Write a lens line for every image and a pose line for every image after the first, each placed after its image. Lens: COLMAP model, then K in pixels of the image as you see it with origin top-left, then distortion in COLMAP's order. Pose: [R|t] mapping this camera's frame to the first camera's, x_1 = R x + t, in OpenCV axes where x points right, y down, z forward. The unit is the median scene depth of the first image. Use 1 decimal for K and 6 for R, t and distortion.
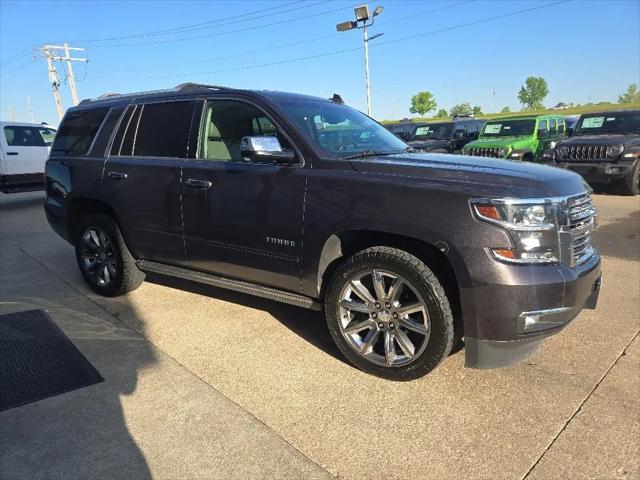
lens RADIAL K [[427.2, 0, 318.0], [0, 427.2, 239.6], [0, 0, 1]] dist [0.068211, -0.049885]
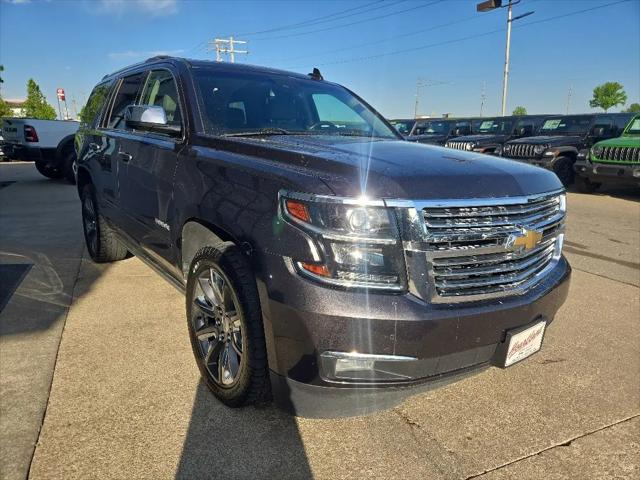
lens RADIAL K [[427.2, 0, 319.6], [0, 427.2, 240.0], [0, 0, 1]] dist [0.068211, -0.049885]
pose [[0.943056, 0.121364, -0.309703, 0.107492], [-0.115296, 0.992608, 0.037897, -0.007451], [0.312013, -0.000031, 0.950078, 0.049595]]
